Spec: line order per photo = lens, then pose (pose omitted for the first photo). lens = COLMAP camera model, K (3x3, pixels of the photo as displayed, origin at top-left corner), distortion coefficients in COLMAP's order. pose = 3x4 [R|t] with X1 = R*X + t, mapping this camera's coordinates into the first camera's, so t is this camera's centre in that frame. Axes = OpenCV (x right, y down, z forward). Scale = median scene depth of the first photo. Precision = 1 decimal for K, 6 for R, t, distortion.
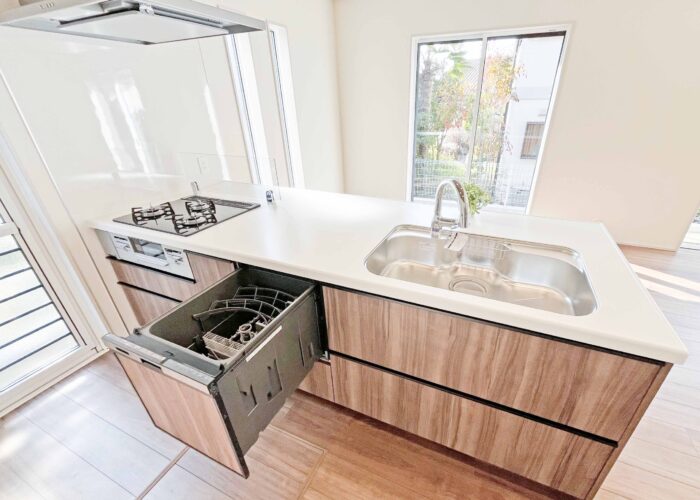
lens RADIAL K [[309.9, 0, 386.0], [0, 309.9, 254.2], [0, 0, 1]] dist [-0.002400, -0.000499]
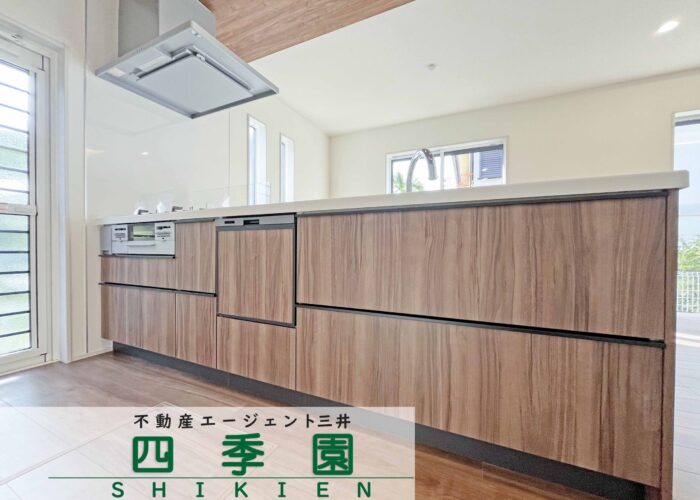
lens RADIAL K [[287.5, 0, 357.5], [0, 287.5, 254.2], [0, 0, 1]] dist [-0.001605, -0.000053]
pose [[0.999077, 0.003696, -0.042802, 0.035094], [-0.022604, 0.892467, -0.450546, 0.657220], [0.036534, 0.451098, 0.891726, 0.229317]]
